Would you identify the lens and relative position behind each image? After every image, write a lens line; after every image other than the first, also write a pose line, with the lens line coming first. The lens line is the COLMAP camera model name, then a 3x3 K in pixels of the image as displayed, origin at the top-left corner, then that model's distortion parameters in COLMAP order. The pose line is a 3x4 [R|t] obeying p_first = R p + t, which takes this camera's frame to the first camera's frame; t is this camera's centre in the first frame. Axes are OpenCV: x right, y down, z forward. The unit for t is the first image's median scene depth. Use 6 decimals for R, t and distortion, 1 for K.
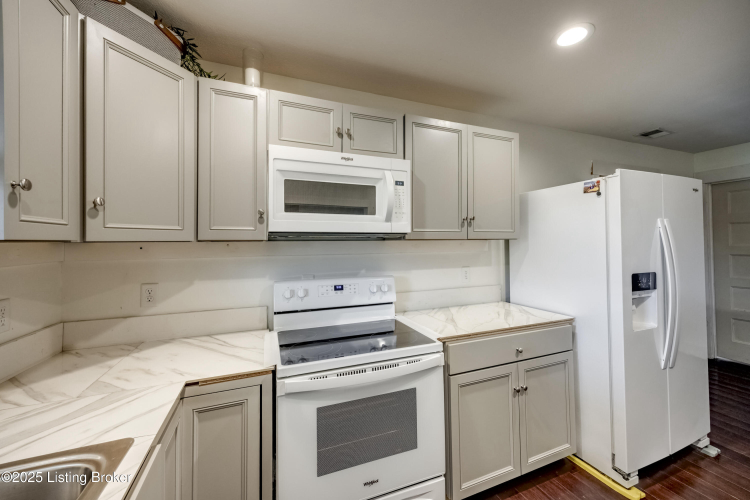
lens RADIAL K [[292.8, 0, 374.3], [0, 292.8, 240.2], [0, 0, 1]] dist [0.001067, 0.000097]
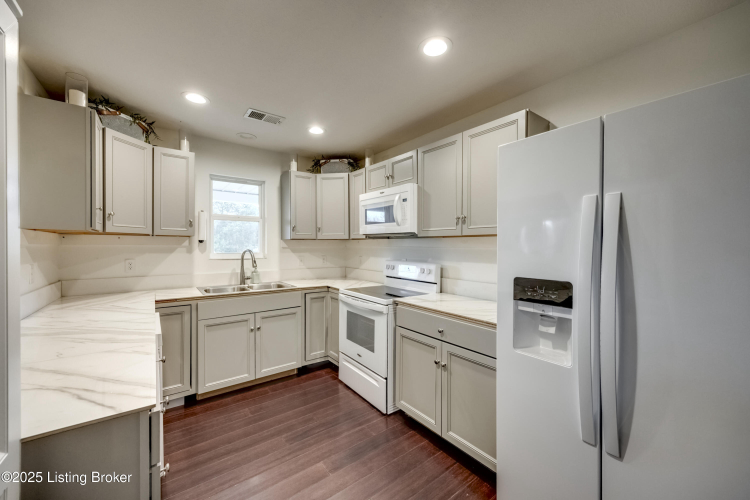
lens RADIAL K [[286.5, 0, 373.1], [0, 286.5, 250.2], [0, 0, 1]] dist [-0.005825, -0.000033]
pose [[0.259720, 0.029796, -0.965224, 1.555649], [0.008928, 0.999407, 0.033254, 0.015773], [0.965643, -0.017254, 0.259300, 0.465329]]
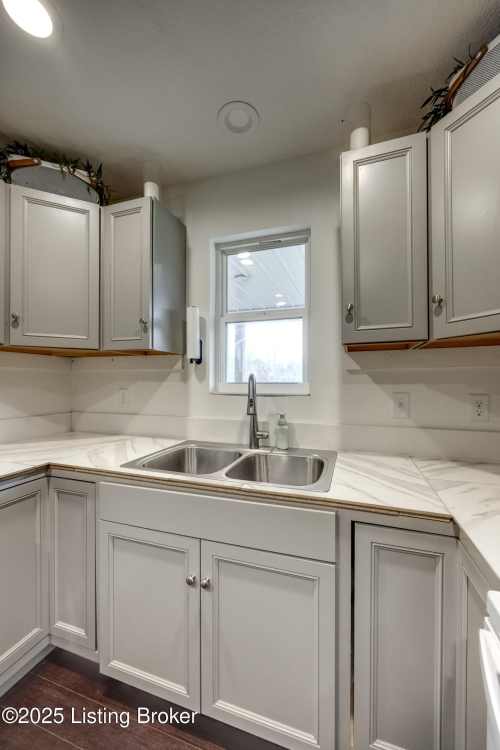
lens RADIAL K [[292.8, 0, 248.0], [0, 292.8, 381.7], [0, 0, 1]] dist [0.001067, 0.000097]
pose [[-0.649086, 0.016176, -0.760543, 0.167002], [0.021055, 0.999773, 0.003294, 0.087635], [0.760423, -0.013875, -0.649280, 0.730730]]
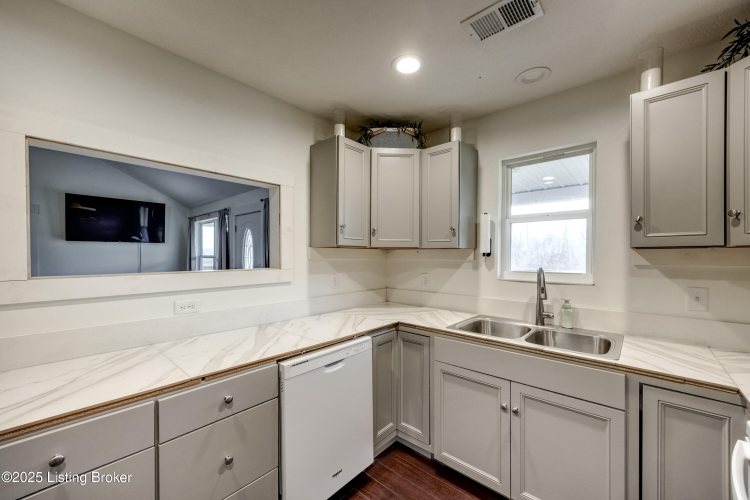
lens RADIAL K [[288.9, 0, 376.9], [0, 288.9, 258.1], [0, 0, 1]] dist [0.009061, -0.000170]
pose [[-0.890760, 0.013631, -0.454269, 0.577841], [0.015858, 0.999874, -0.001093, 0.020831], [0.454196, -0.008177, -0.890864, 0.886199]]
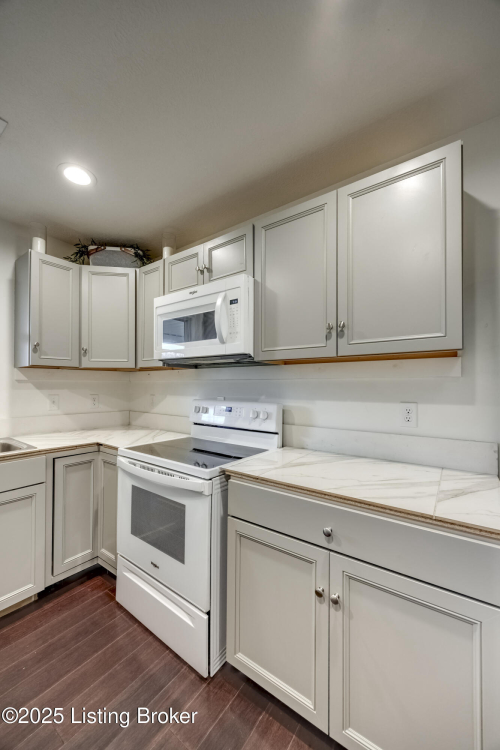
lens RADIAL K [[286.5, 0, 248.0], [0, 286.5, 382.9], [0, 0, 1]] dist [-0.005825, -0.000033]
pose [[0.535267, 0.005724, -0.844664, 0.932888], [0.000903, 0.999973, 0.007349, 0.064485], [0.844683, -0.004697, 0.535247, 0.561537]]
